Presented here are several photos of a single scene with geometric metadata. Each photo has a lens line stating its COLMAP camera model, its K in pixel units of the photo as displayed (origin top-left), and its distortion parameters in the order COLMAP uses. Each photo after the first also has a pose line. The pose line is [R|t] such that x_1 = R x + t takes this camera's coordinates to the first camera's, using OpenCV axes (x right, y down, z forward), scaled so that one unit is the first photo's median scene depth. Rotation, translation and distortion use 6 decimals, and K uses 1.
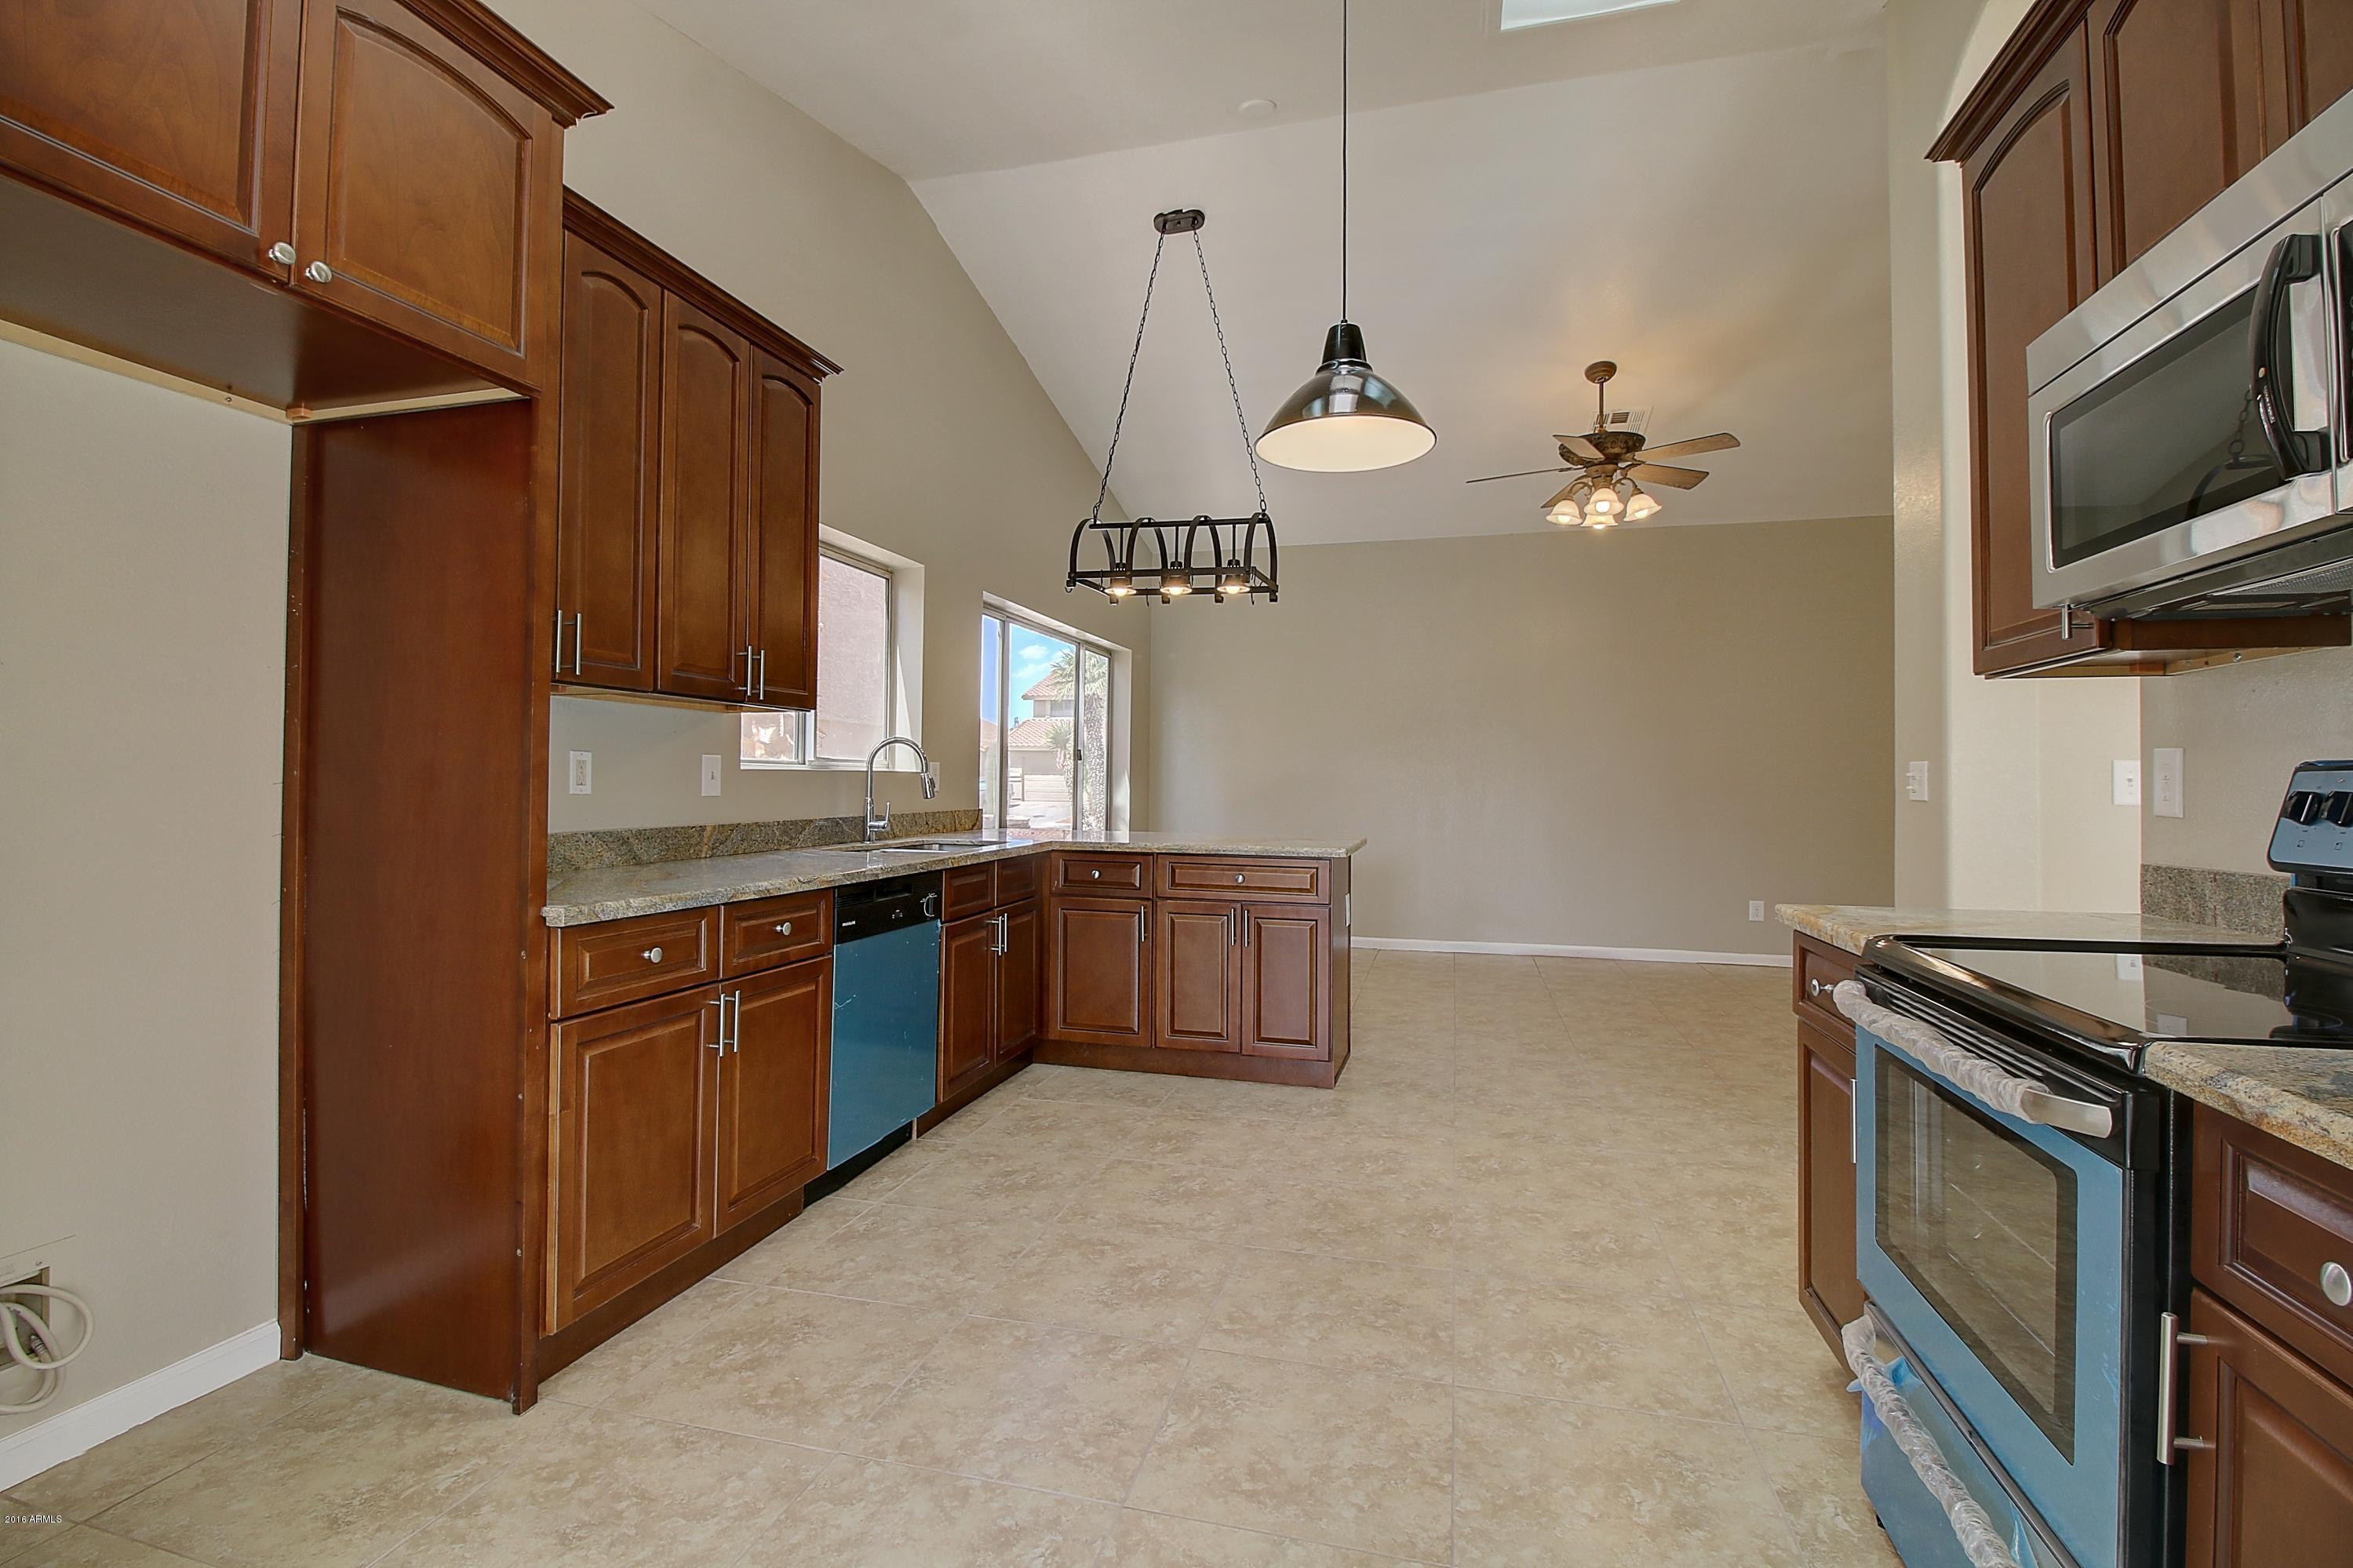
lens RADIAL K [[1096.5, 0, 1169.5], [0, 1096.5, 756.9], [0, 0, 1]] dist [-0.000066, 0.052372]
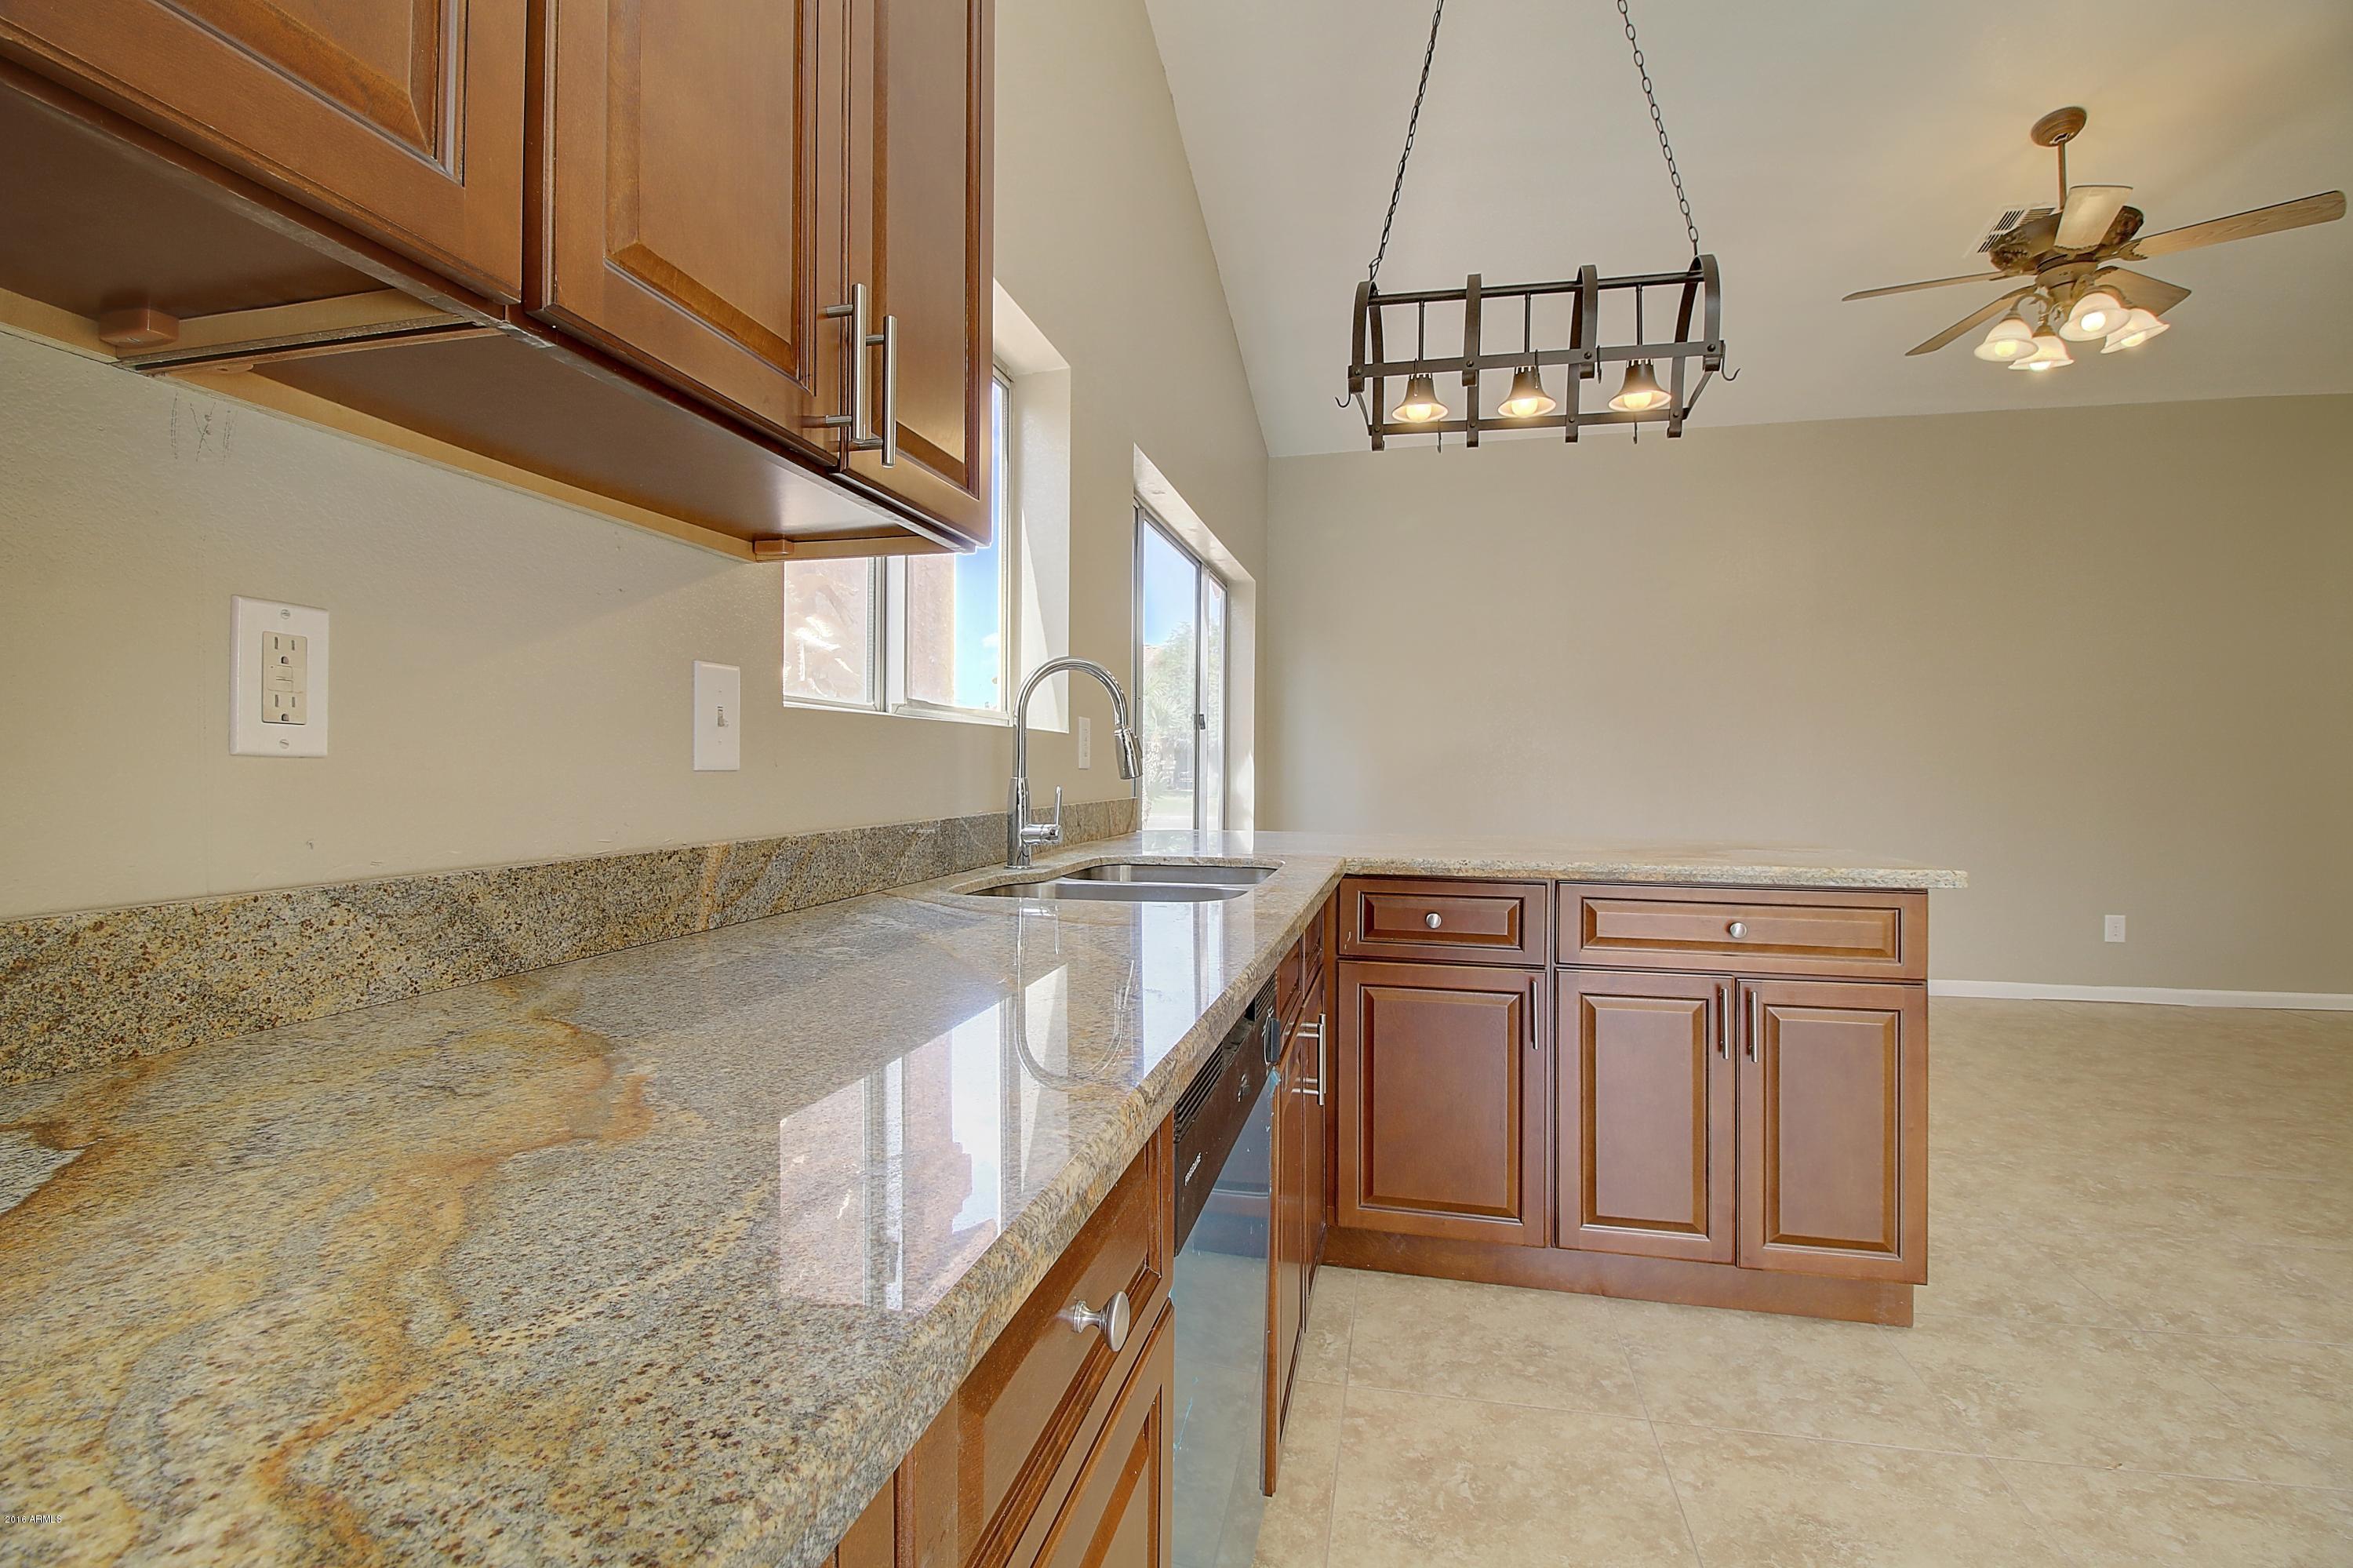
lens RADIAL K [[1081.5, 0, 1162.0], [0, 1081.5, 760.4], [0, 0, 1]] dist [0.000332, -0.013984]
pose [[0.999530, -0.006868, 0.029881, -0.220328], [0.006511, 0.999906, 0.012033, 0.023201], [-0.029961, -0.011832, 0.999481, 0.497951]]
